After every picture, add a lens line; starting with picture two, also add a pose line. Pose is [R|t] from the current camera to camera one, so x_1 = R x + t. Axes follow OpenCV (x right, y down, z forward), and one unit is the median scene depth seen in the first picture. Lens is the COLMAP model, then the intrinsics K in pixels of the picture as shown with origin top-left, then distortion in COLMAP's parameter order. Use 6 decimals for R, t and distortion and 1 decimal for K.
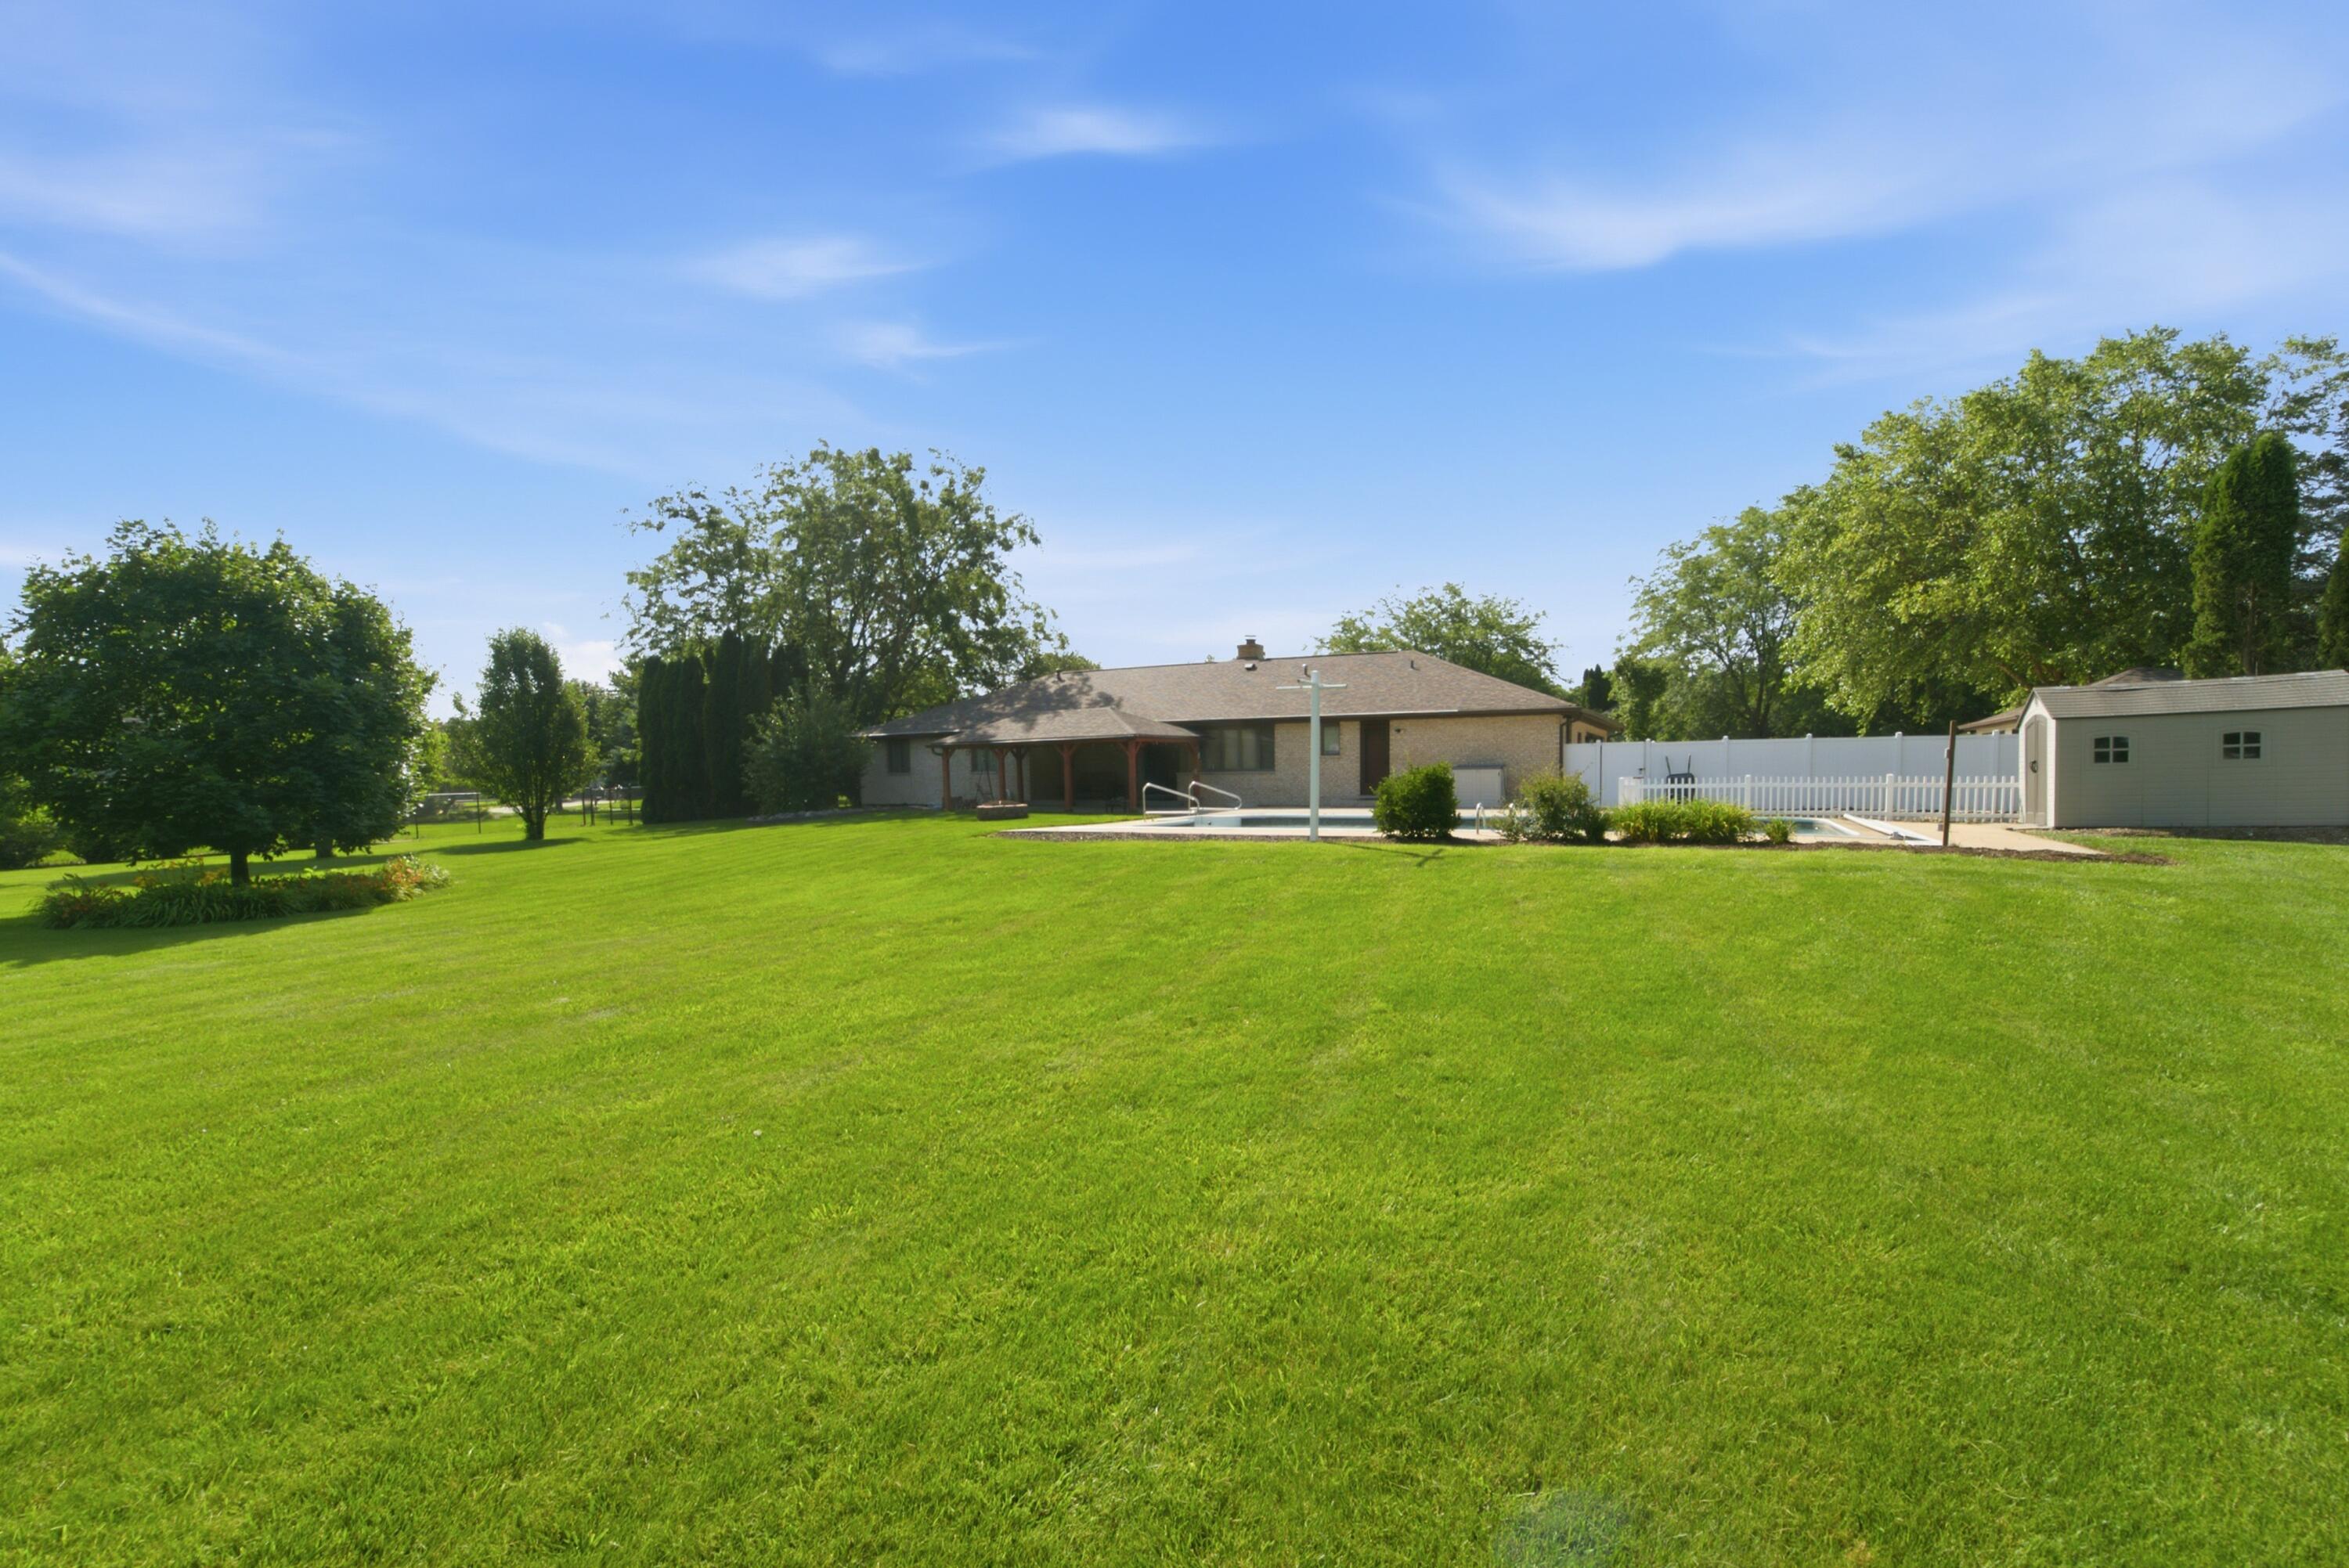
lens RADIAL K [[933.5, 0, 1183.3], [0, 933.5, 754.8], [0, 0, 1]] dist [0.017809, -0.006180]
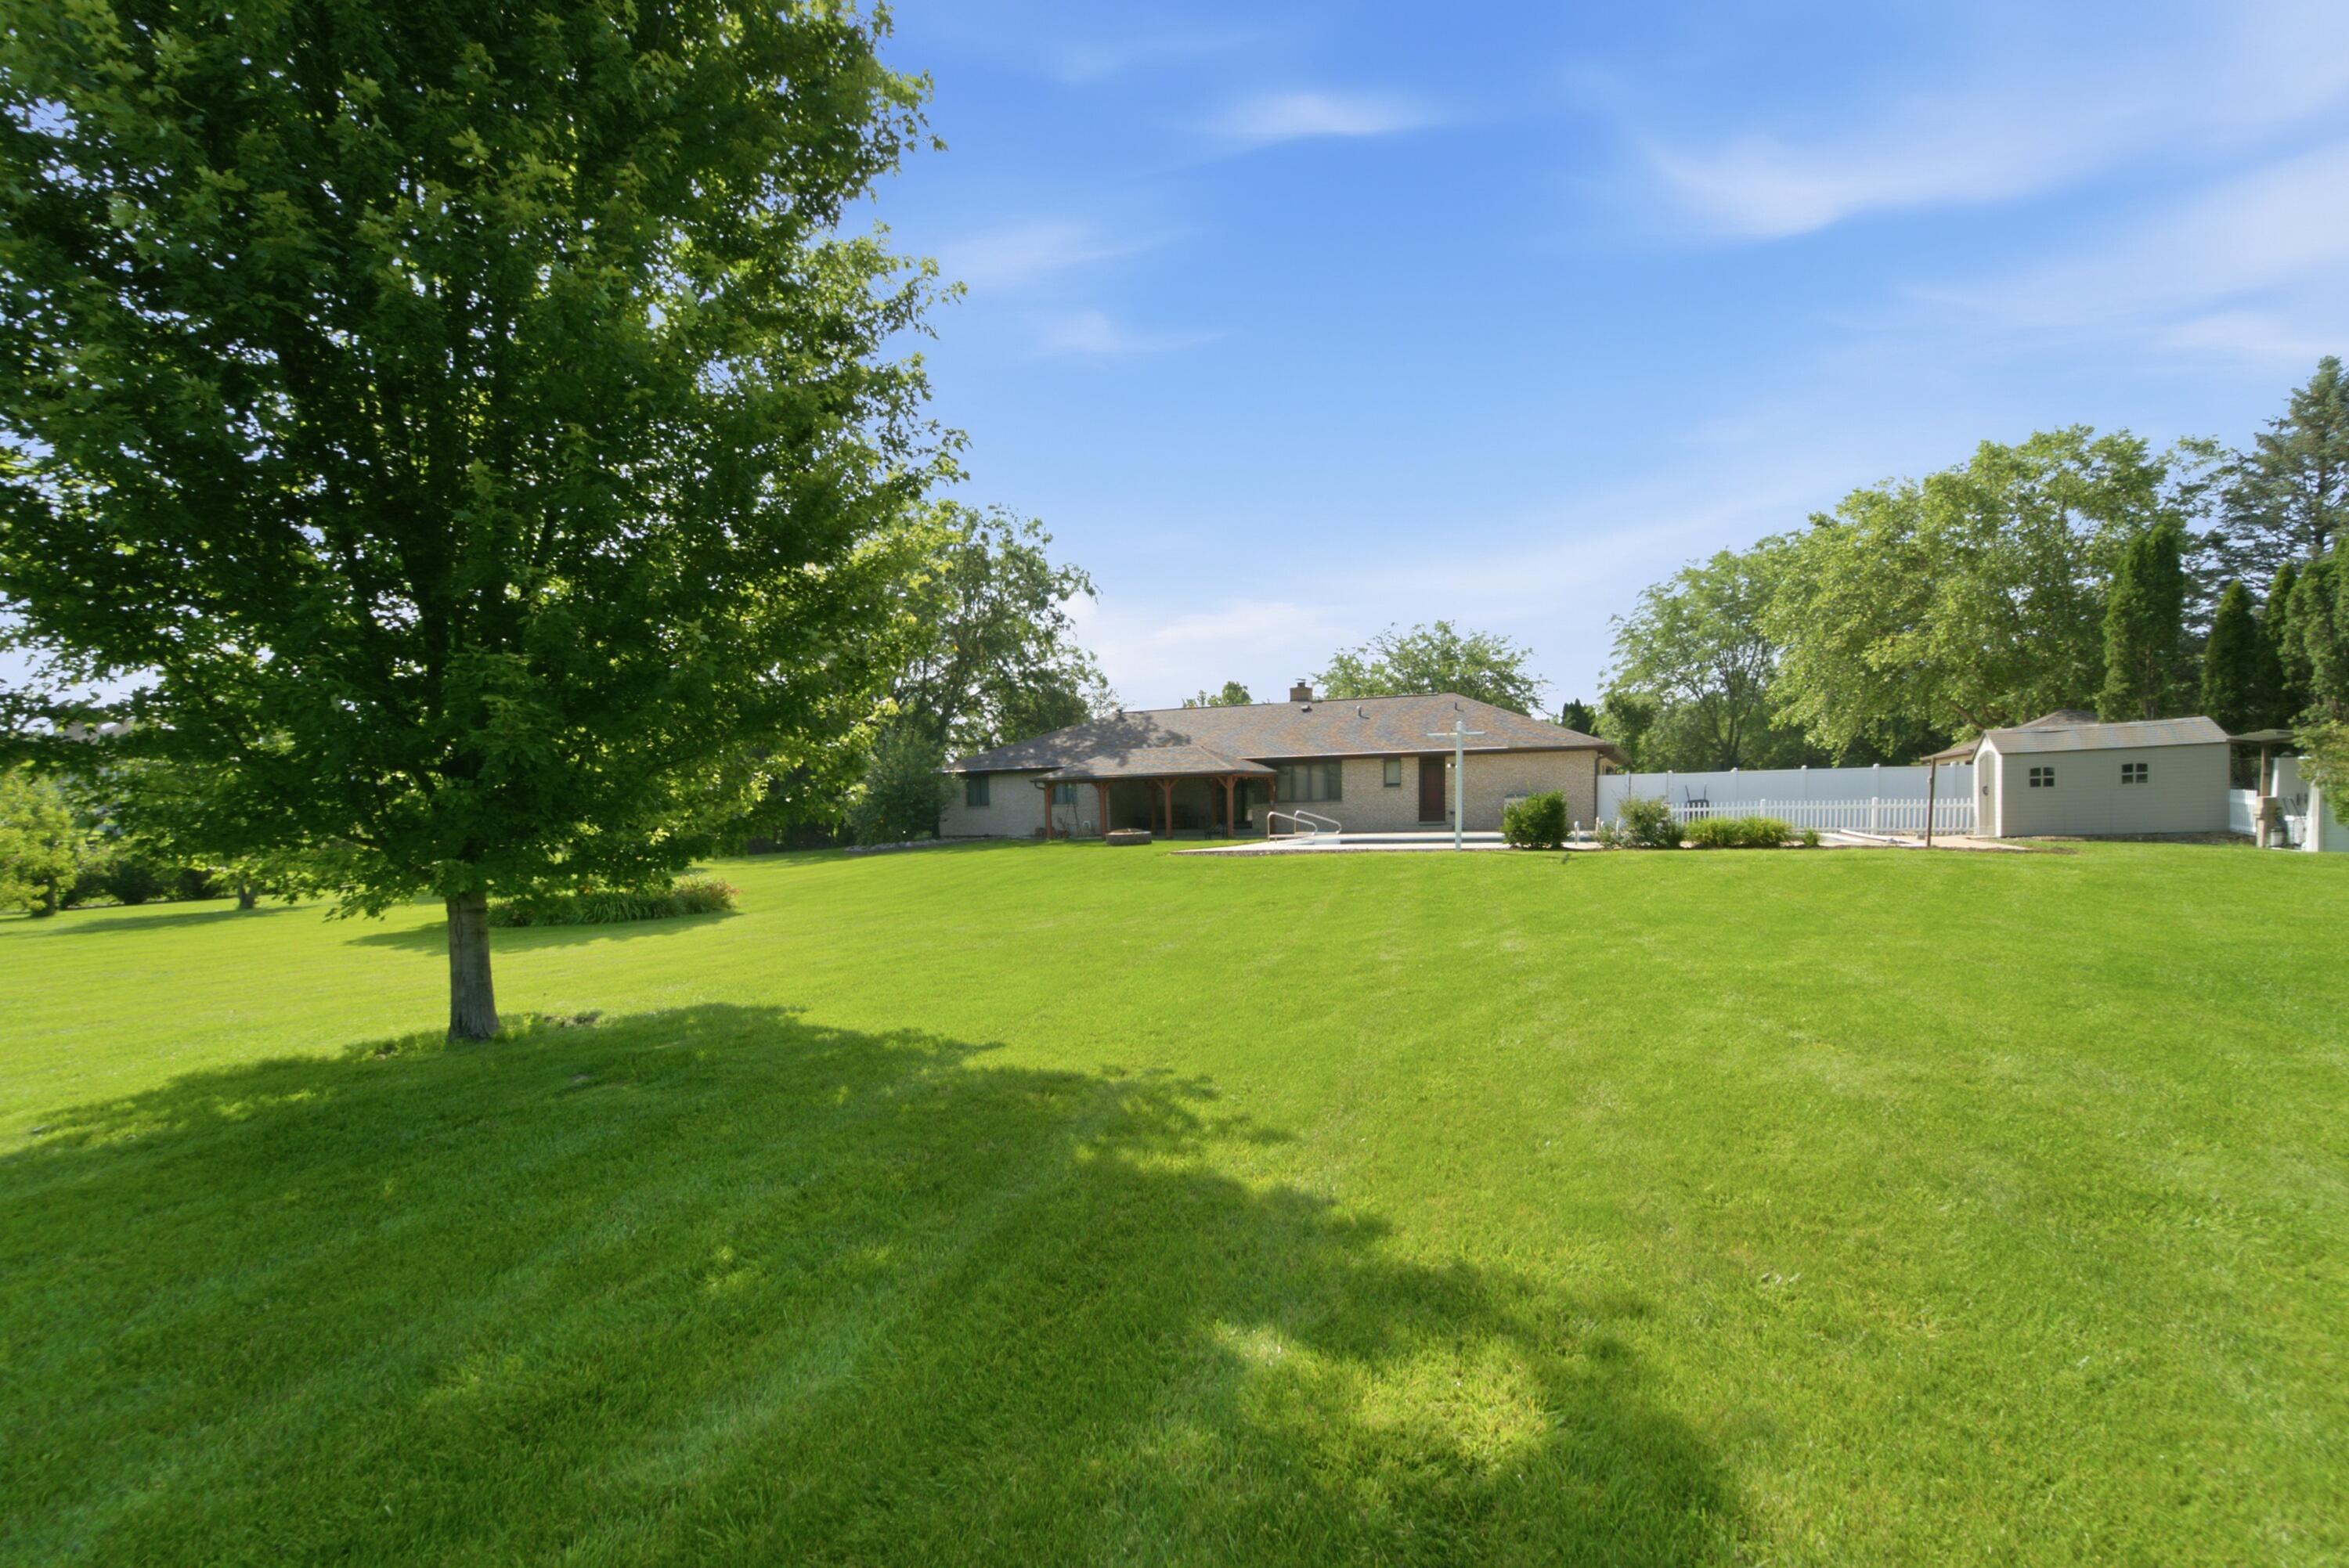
lens RADIAL K [[958.0, 0, 1182.0], [0, 958.0, 786.4], [0, 0, 1]] dist [0.002034, 0.000377]
pose [[0.999069, -0.007381, 0.042493, -0.142033], [0.007499, 0.999968, -0.002613, 0.000990], [-0.042473, 0.002929, 0.999093, -0.149156]]
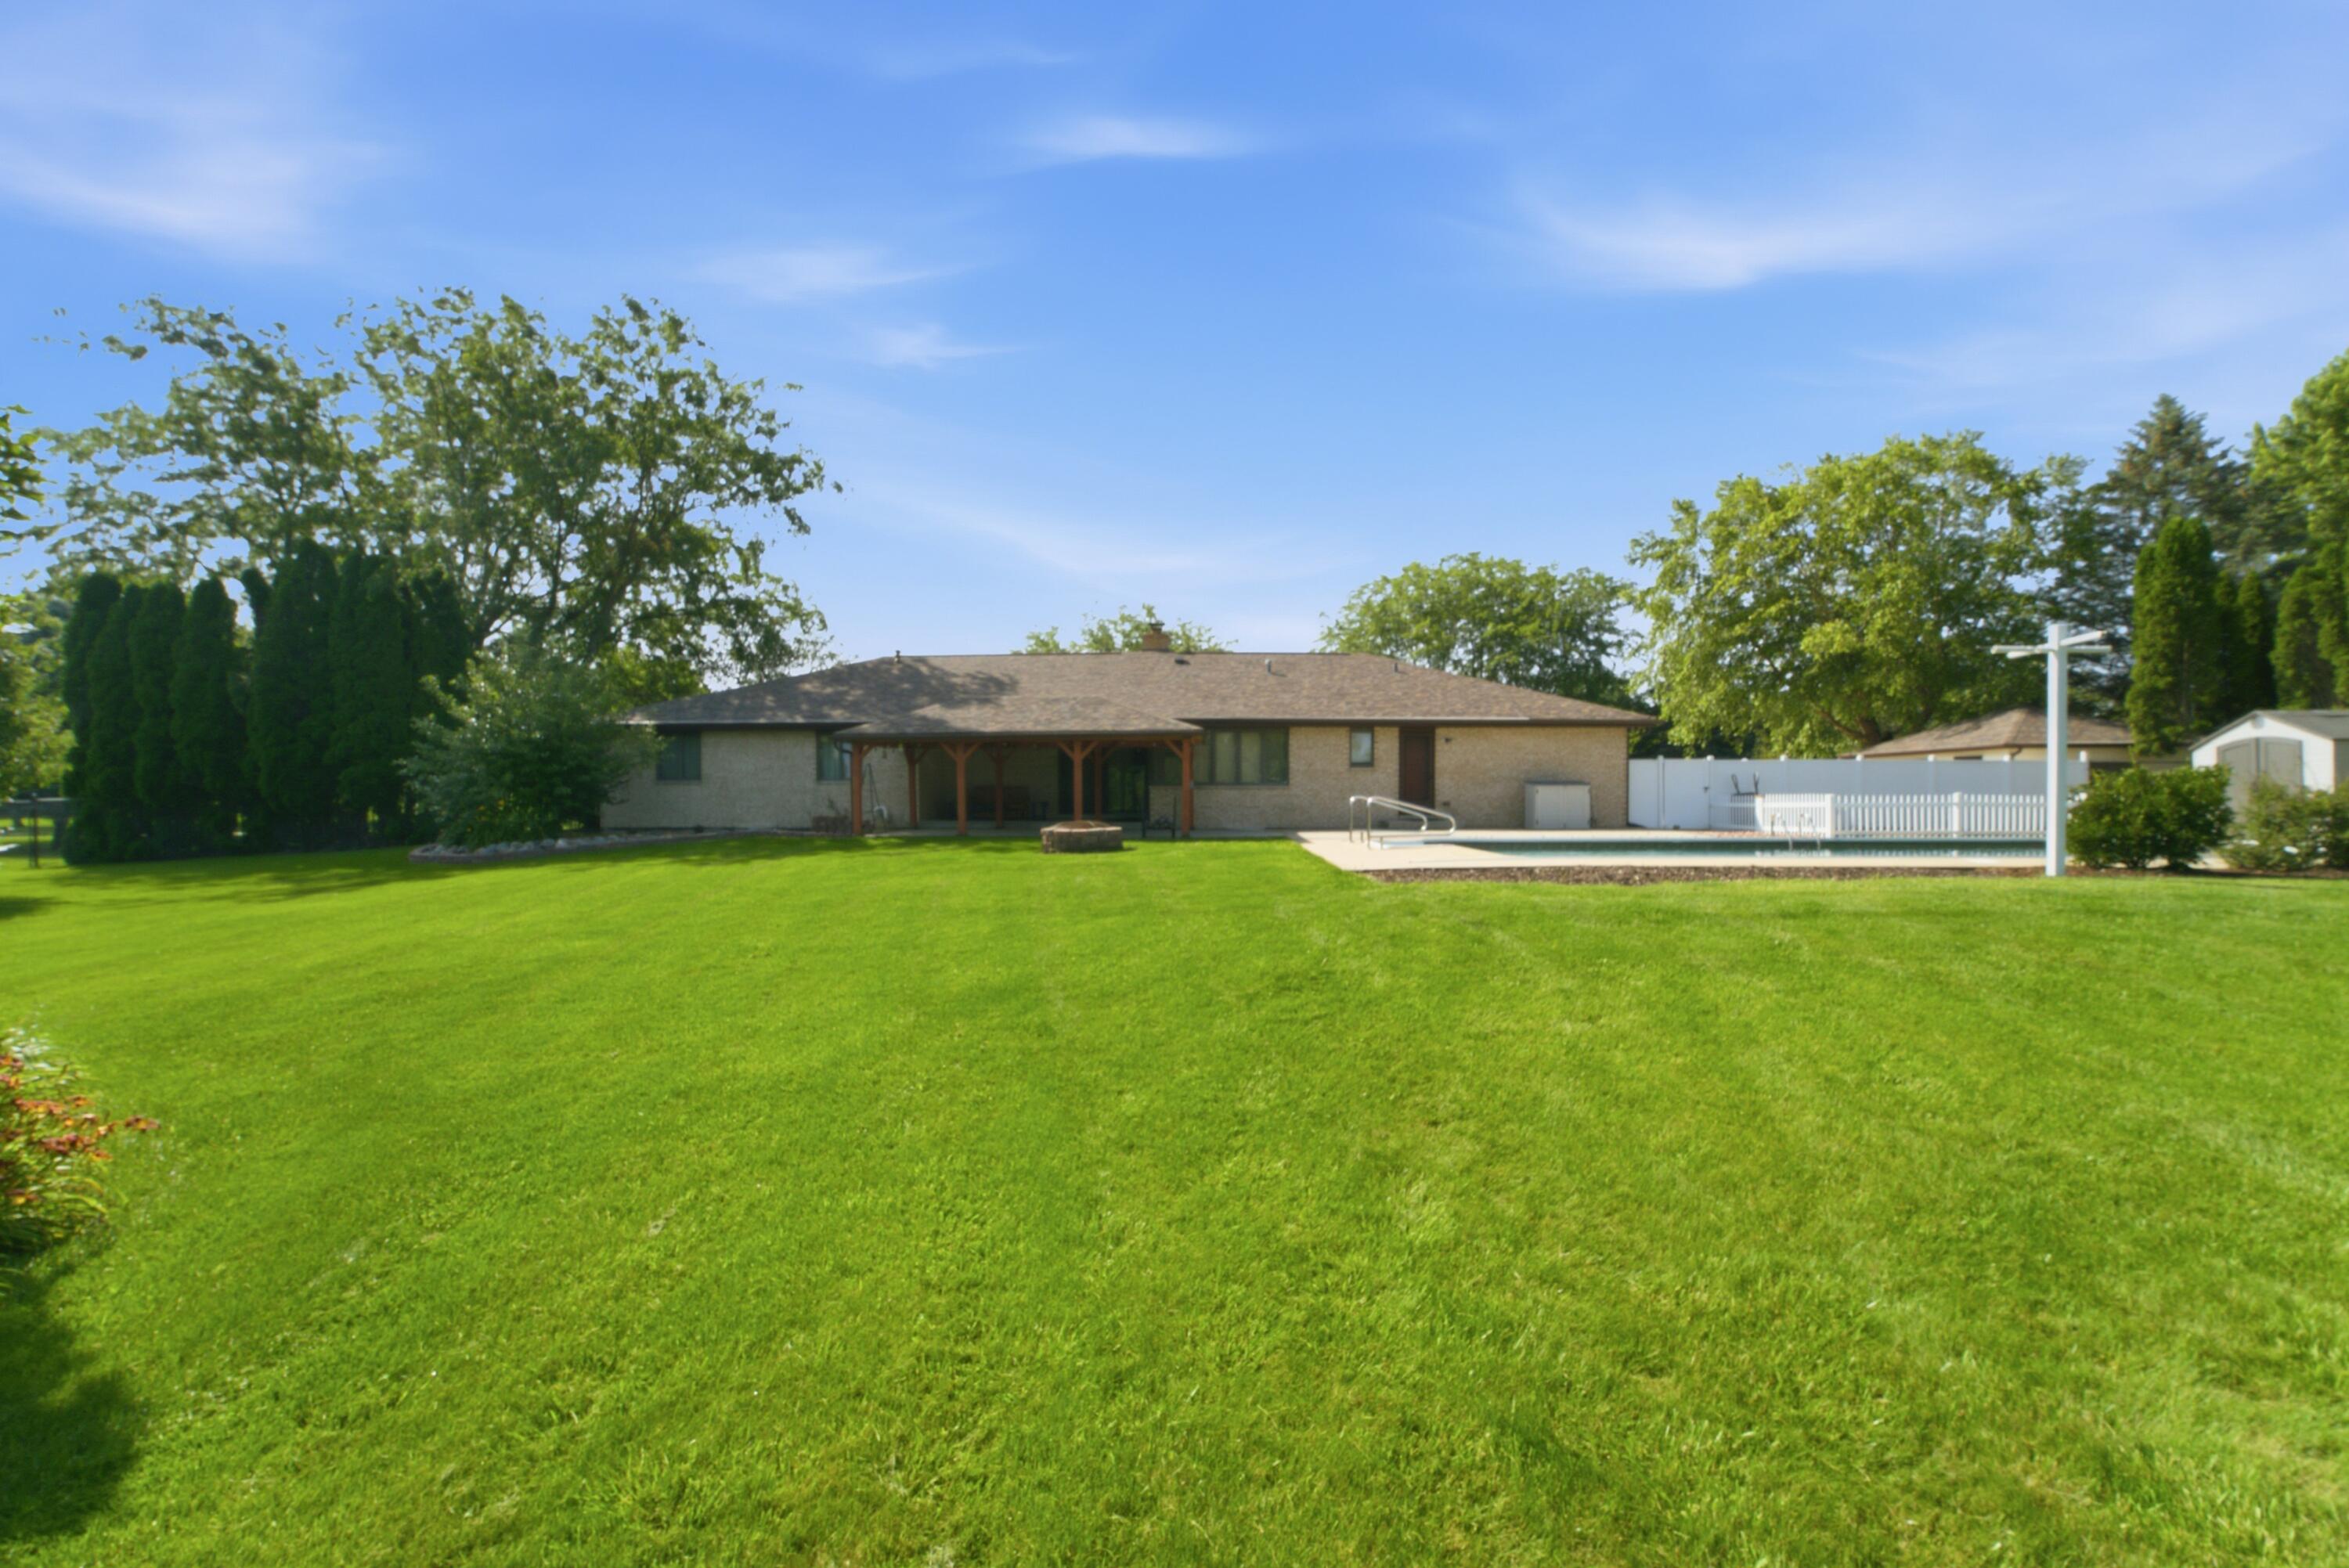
lens RADIAL K [[933.5, 0, 1183.3], [0, 933.5, 754.8], [0, 0, 1]] dist [0.017809, -0.006180]
pose [[0.903629, 0.031145, 0.427183, -0.328584], [-0.019961, 0.999331, -0.030636, 0.017516], [-0.427851, 0.019157, 0.903646, 0.302197]]
